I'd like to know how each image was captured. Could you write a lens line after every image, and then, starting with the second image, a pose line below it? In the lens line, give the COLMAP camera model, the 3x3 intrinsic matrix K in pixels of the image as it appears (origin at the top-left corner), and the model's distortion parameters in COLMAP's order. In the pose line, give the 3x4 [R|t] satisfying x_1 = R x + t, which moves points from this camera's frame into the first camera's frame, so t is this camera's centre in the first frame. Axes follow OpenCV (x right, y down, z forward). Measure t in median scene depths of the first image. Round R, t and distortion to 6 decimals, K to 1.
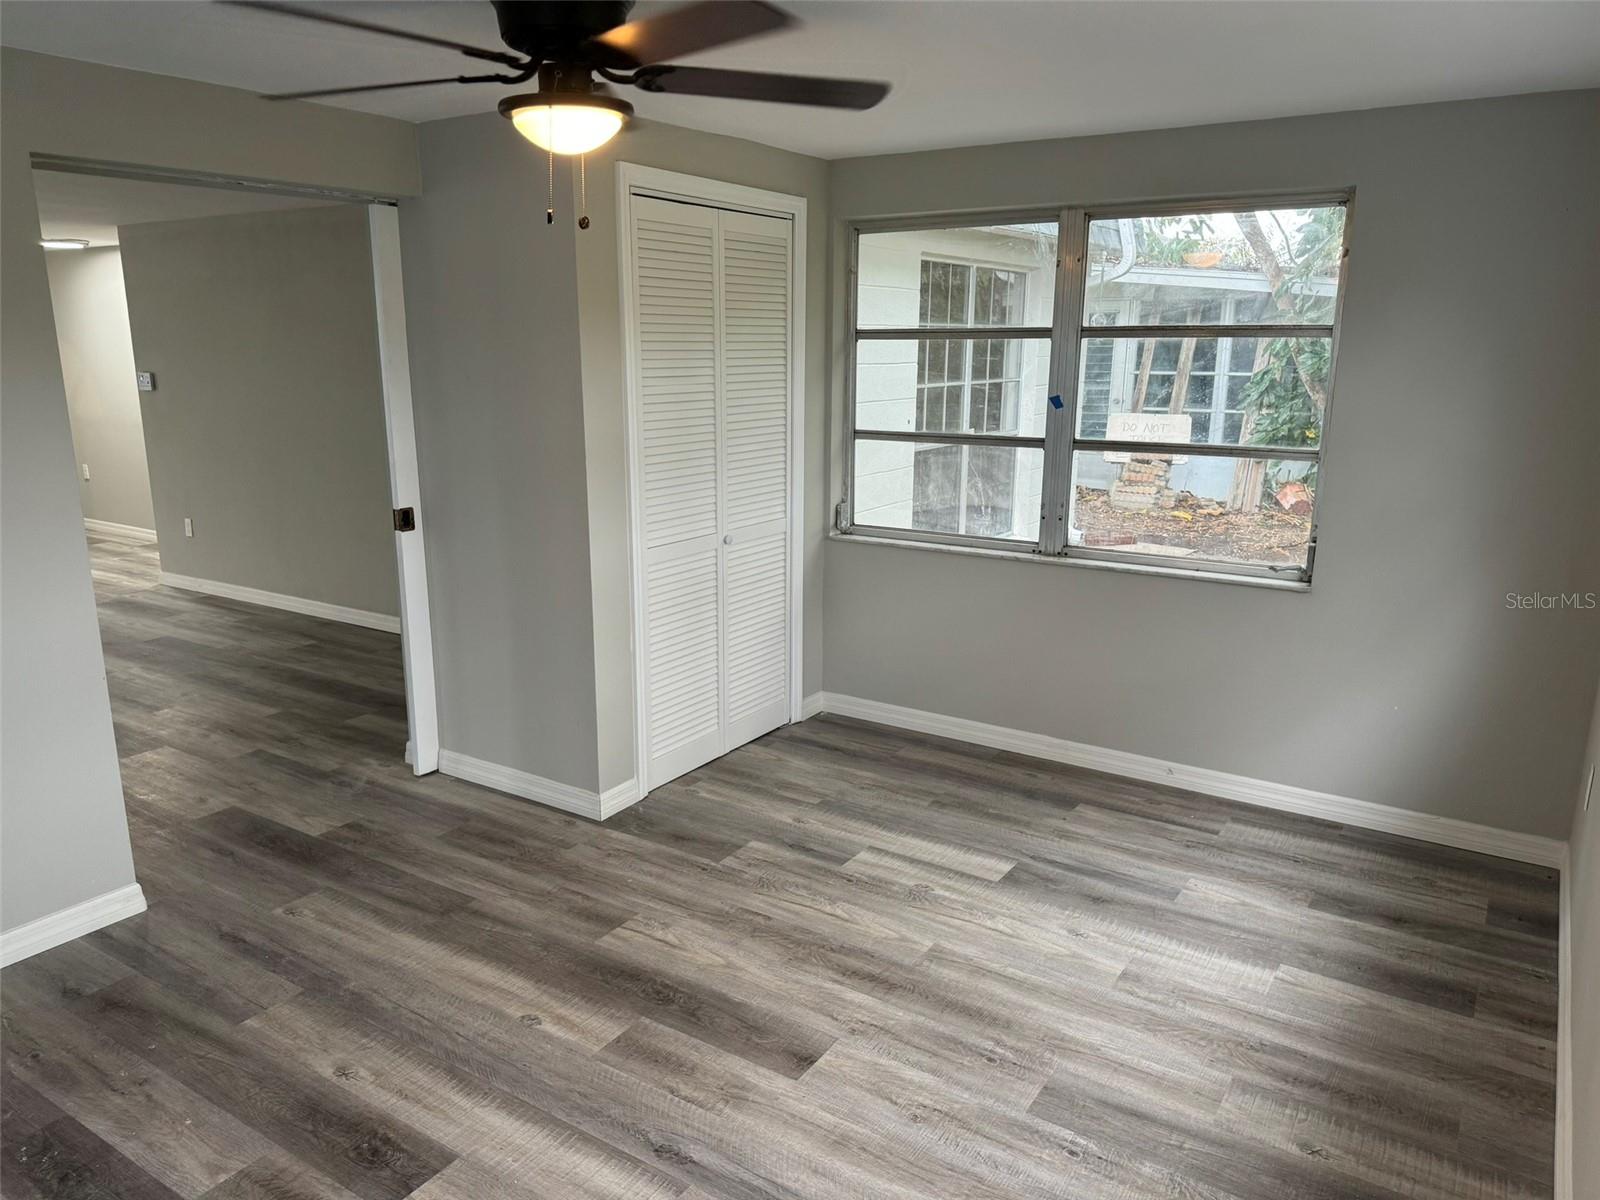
lens RADIAL K [[1116.8, 0, 800.0], [0, 1116.8, 600.0], [0, 0, 1]] dist [0.093273, -0.133973]
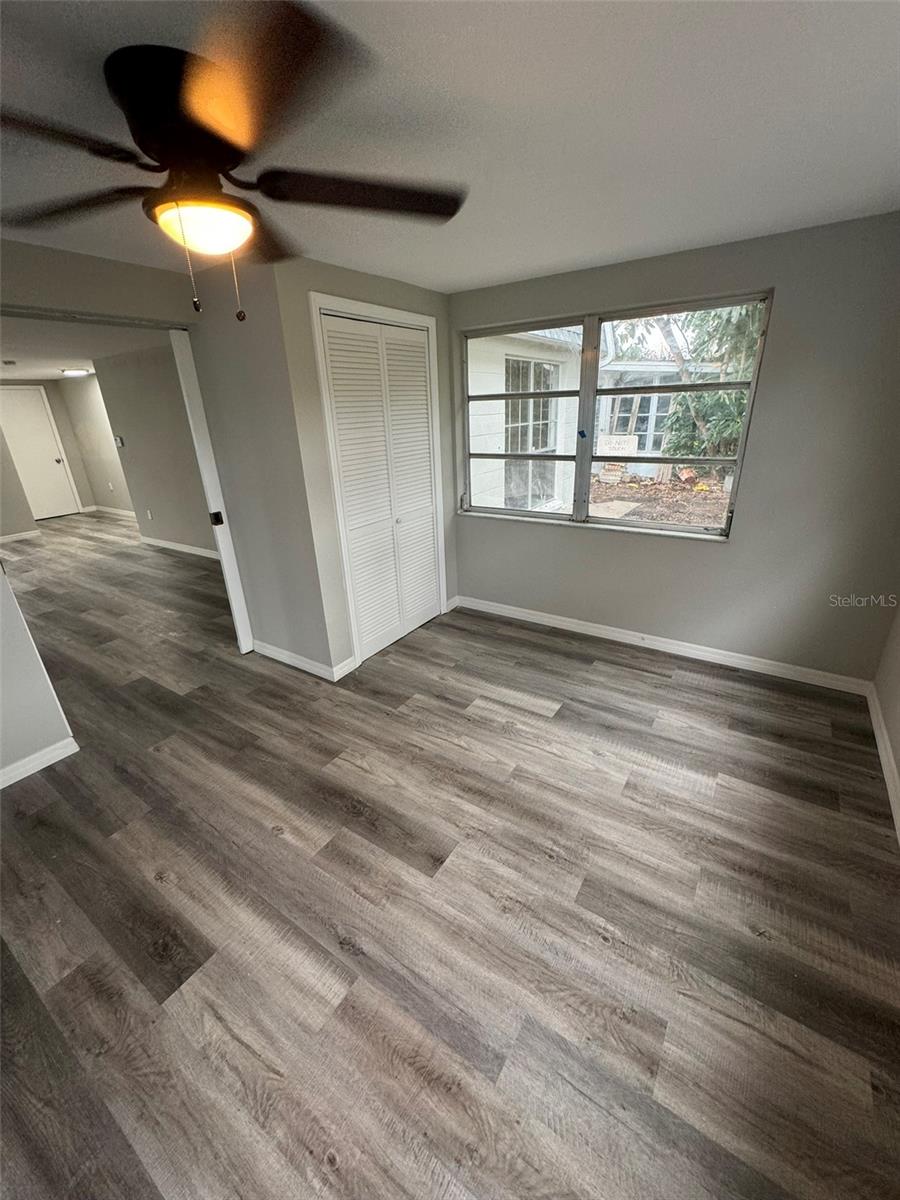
lens RADIAL K [[477.6, 0, 454.8], [0, 477.6, 598.6], [0, 0, 1]] dist [-0.001160, -0.000135]
pose [[0.999212, -0.036664, -0.015194, 0.042590], [0.038577, 0.987187, 0.154837, -0.060702], [0.009323, -0.155301, 0.987823, 0.297487]]
